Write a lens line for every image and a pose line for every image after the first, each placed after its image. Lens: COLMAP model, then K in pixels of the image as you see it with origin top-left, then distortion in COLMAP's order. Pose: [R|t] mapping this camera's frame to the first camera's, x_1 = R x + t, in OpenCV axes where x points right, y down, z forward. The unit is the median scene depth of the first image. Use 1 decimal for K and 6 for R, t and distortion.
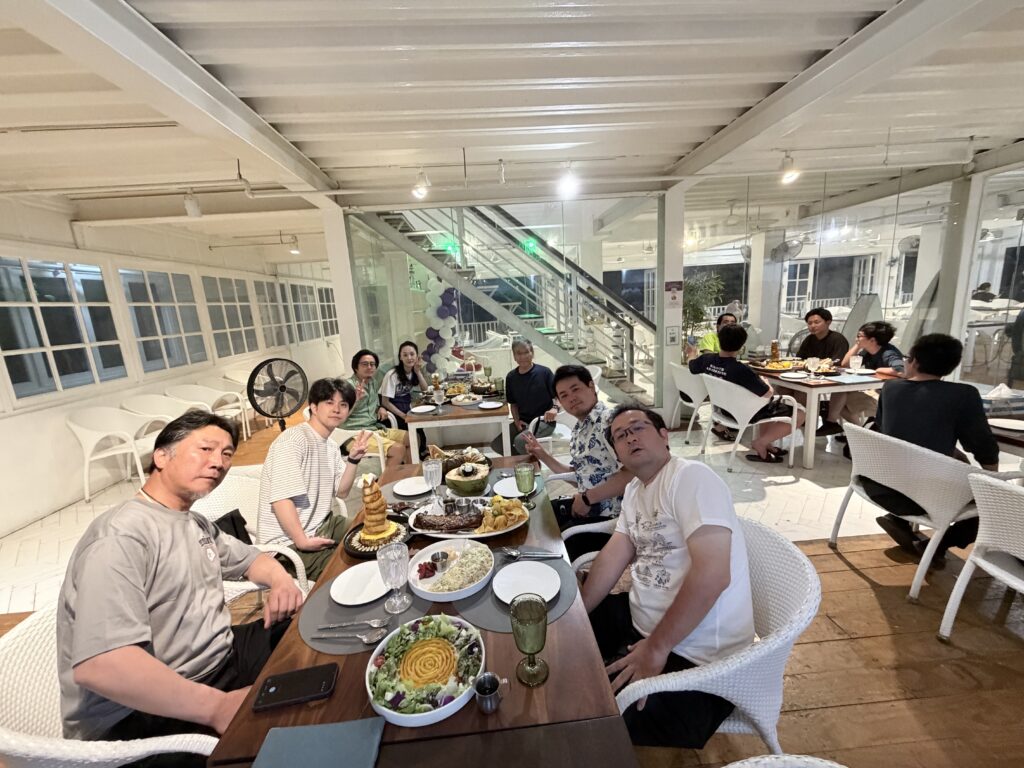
lens RADIAL K [[412.4, 0, 512.0], [0, 412.4, 384.0], [0, 0, 1]] dist [-0.000287, -0.000234]
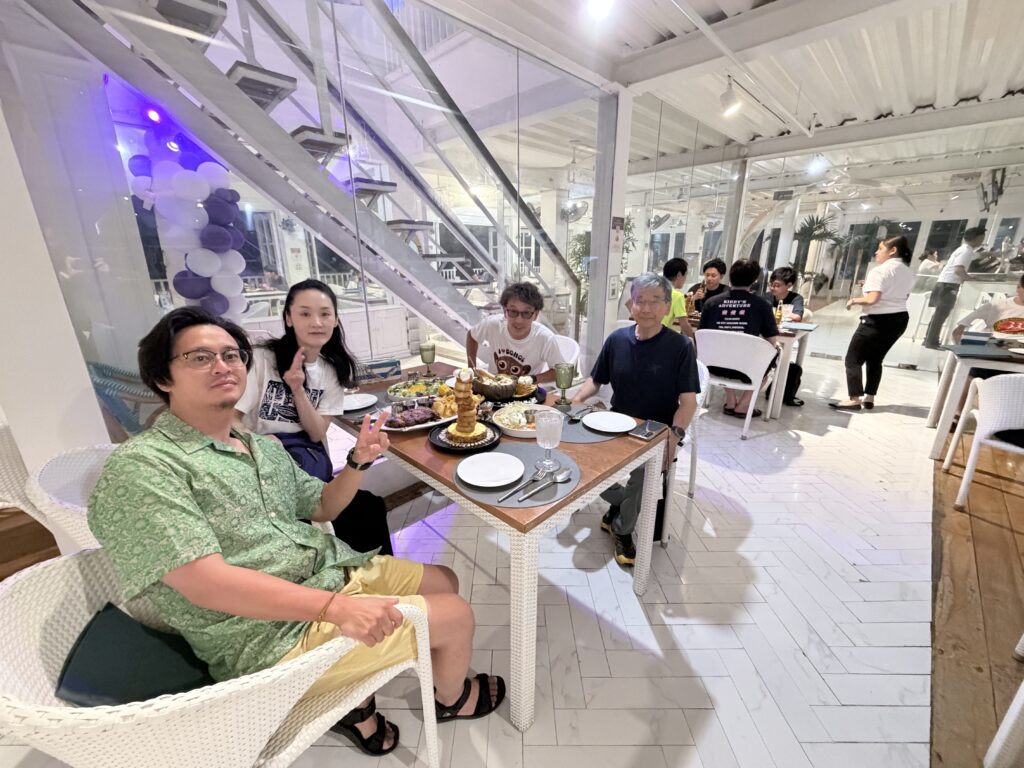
lens RADIAL K [[412.4, 0, 512.0], [0, 412.4, 384.0], [0, 0, 1]] dist [-0.000287, -0.000234]
pose [[0.749077, -0.137491, 0.648058, -0.316403], [0.090889, 0.990305, 0.105044, -0.034241], [-0.656218, -0.019784, 0.754312, 0.539895]]
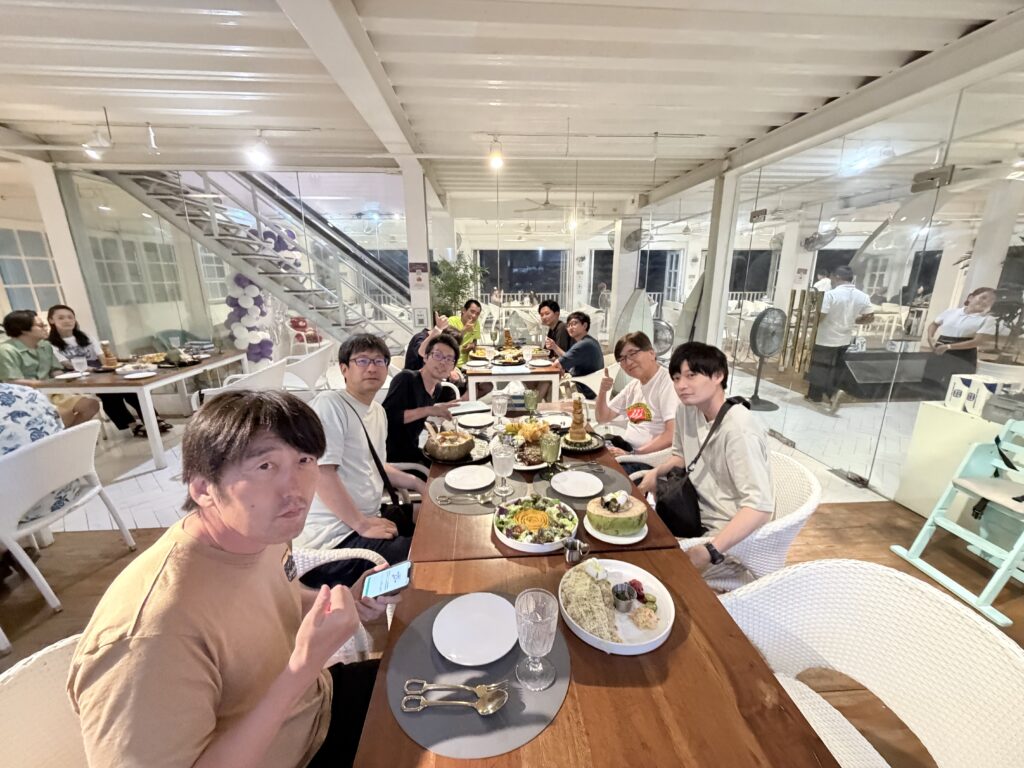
lens RADIAL K [[412.4, 0, 512.0], [0, 412.4, 384.0], [0, 0, 1]] dist [-0.000287, -0.000234]
pose [[0.998094, 0.055787, 0.026390, 0.632931], [-0.057277, 0.996581, 0.059553, -0.031512], [-0.022978, -0.060951, 0.997876, -0.013122]]
